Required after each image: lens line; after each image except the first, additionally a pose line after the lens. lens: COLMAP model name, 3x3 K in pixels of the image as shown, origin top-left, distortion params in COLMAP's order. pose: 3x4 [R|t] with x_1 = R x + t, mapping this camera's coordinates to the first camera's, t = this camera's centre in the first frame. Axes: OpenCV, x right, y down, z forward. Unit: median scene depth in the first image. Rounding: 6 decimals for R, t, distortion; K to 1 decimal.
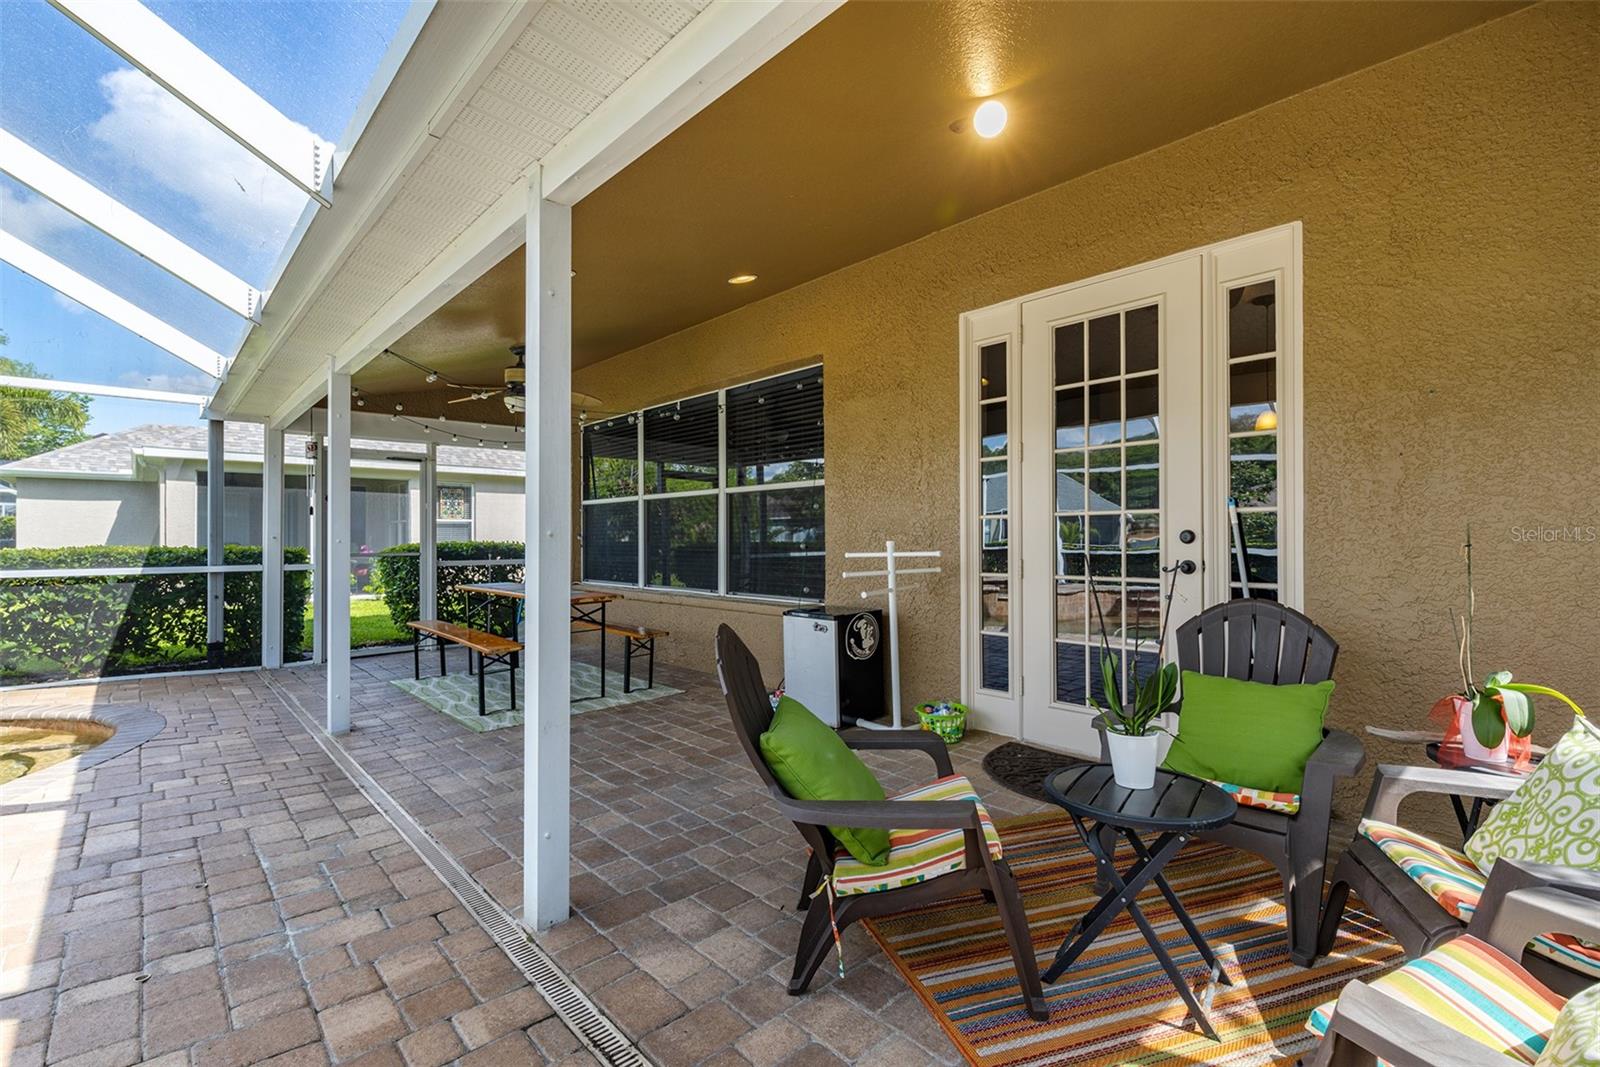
lens RADIAL K [[709.9, 0, 790.3], [0, 709.9, 534.2], [0, 0, 1]] dist [0.011249, -0.001273]
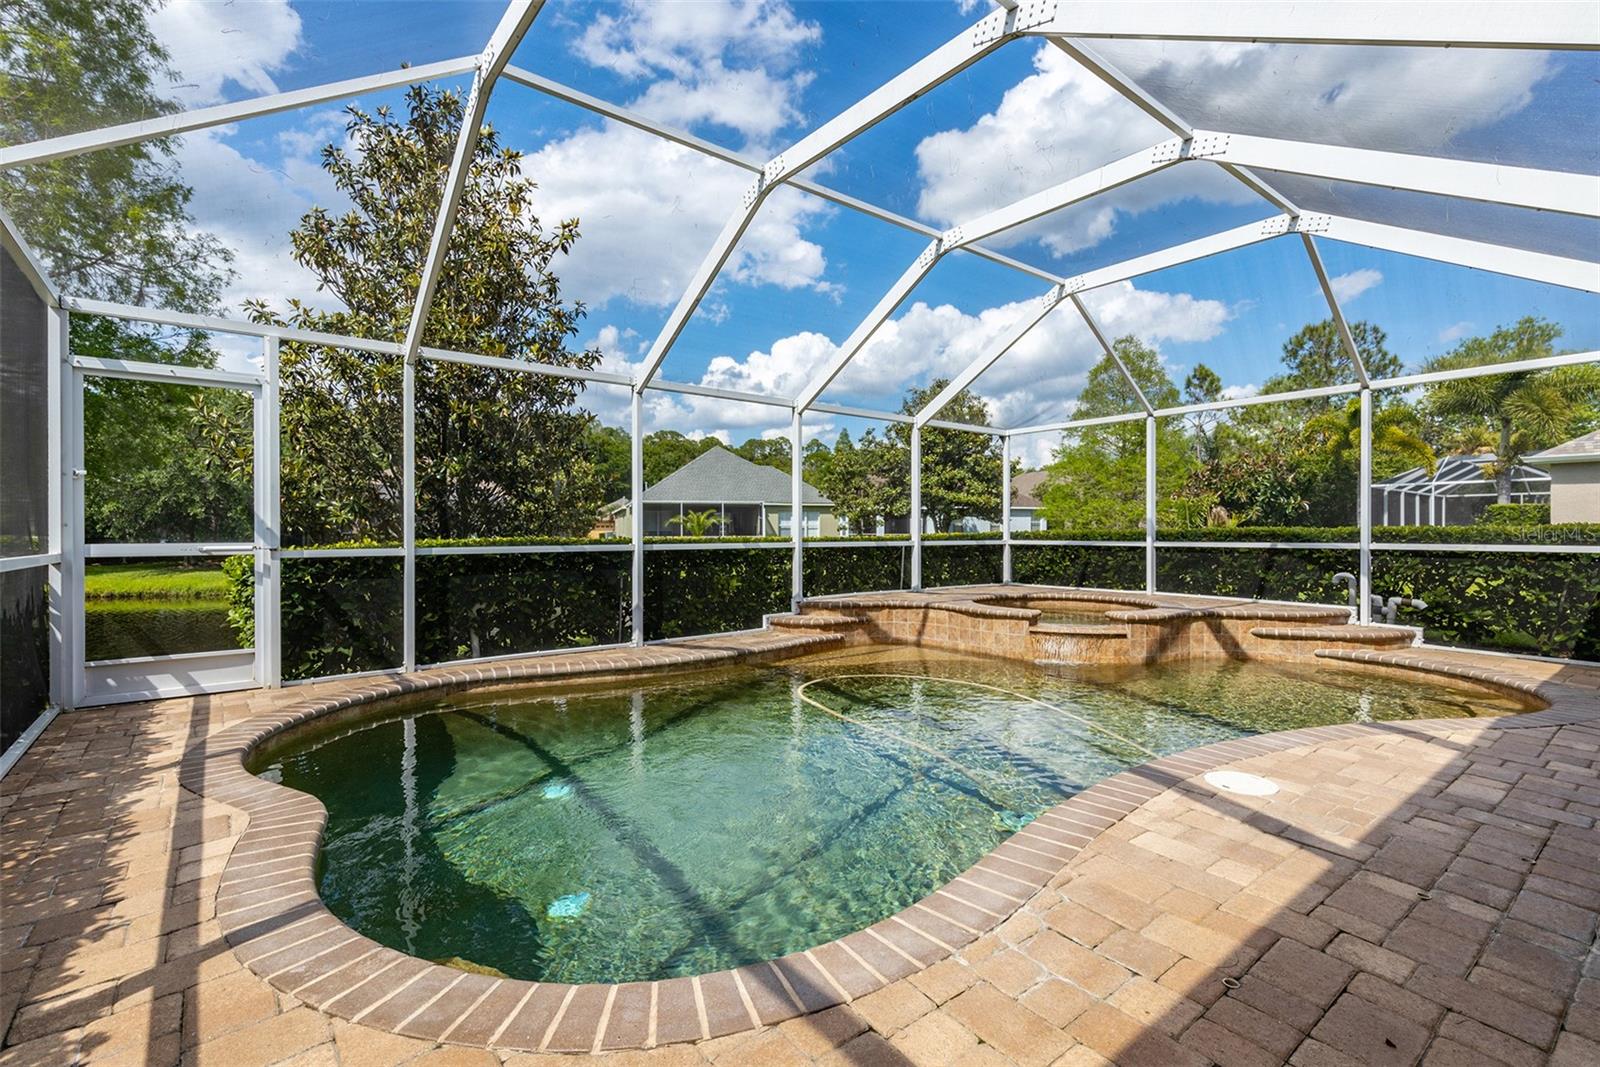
lens RADIAL K [[729.6, 0, 812.8], [0, 729.6, 527.3], [0, 0, 1]] dist [0.006867, -0.001391]
pose [[-0.060649, -0.002166, -0.998157, 0.077192], [0.006537, 0.999975, -0.002567, 0.018745], [0.998138, -0.006680, -0.060634, 0.047086]]
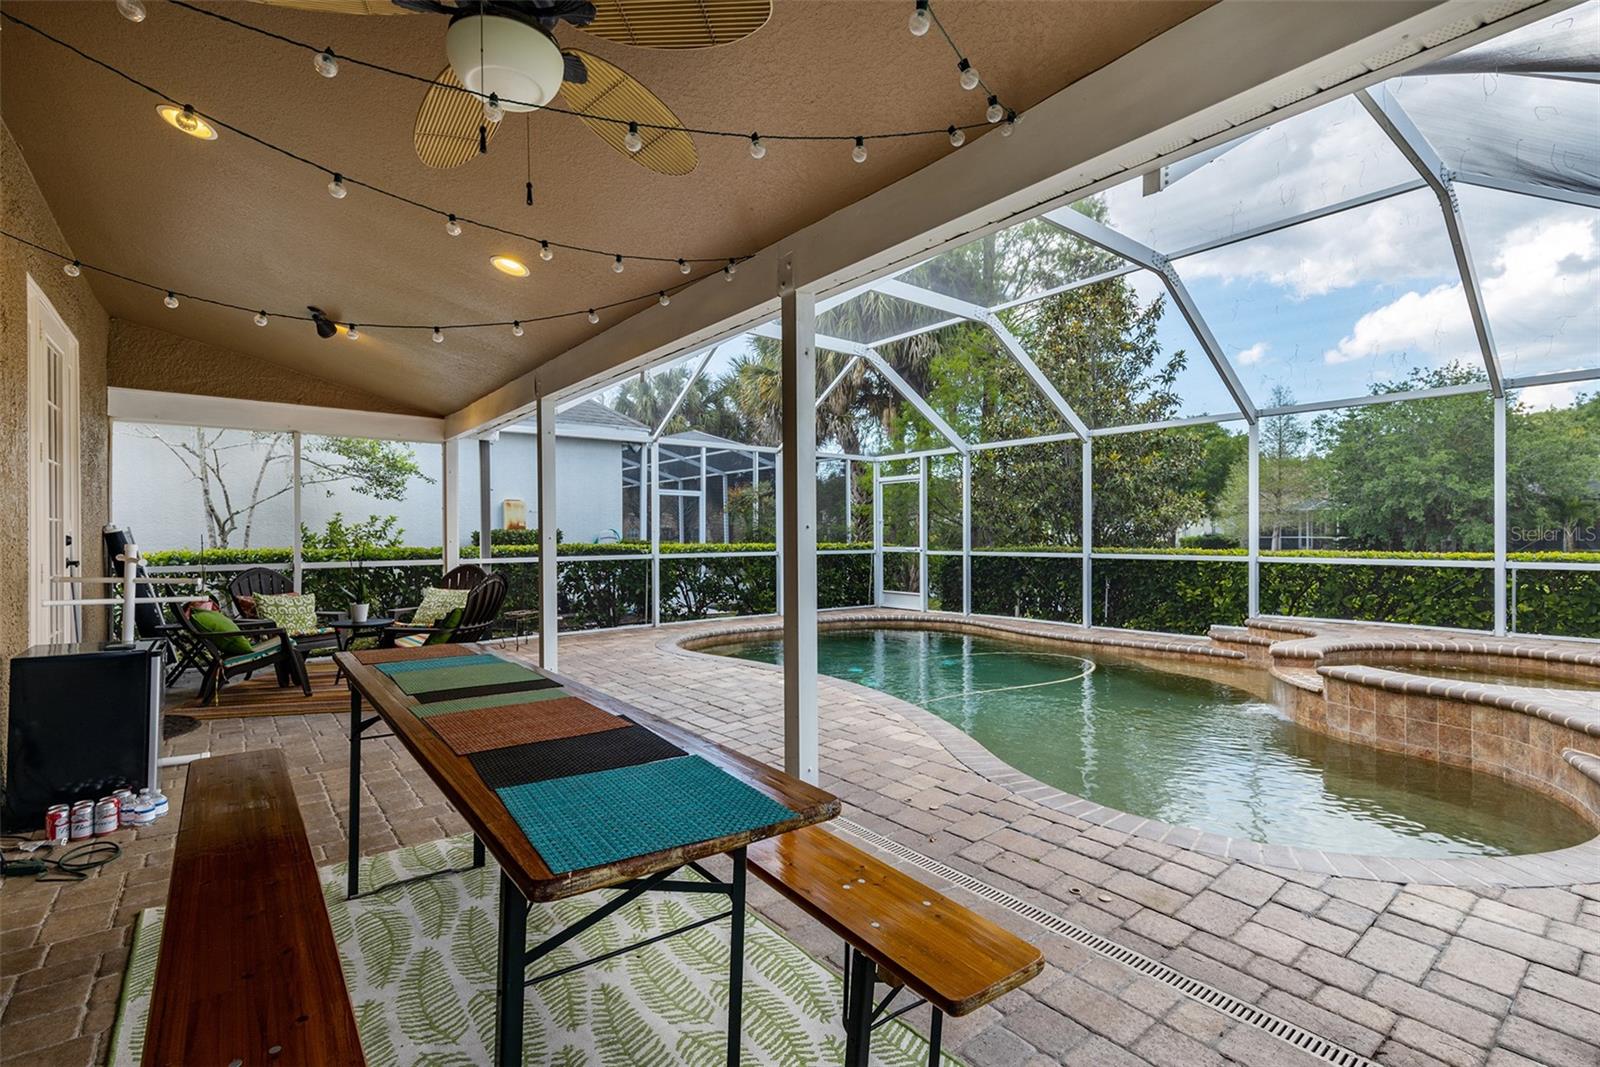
lens RADIAL K [[729.6, 0, 798.0], [0, 729.6, 533.1], [0, 0, 1]] dist [0.006867, -0.001391]
pose [[-0.997704, 0.006624, 0.067407, -0.481196], [0.006290, 0.999967, -0.005169, 0.002656], [-0.067439, -0.004733, -0.997712, 1.226763]]
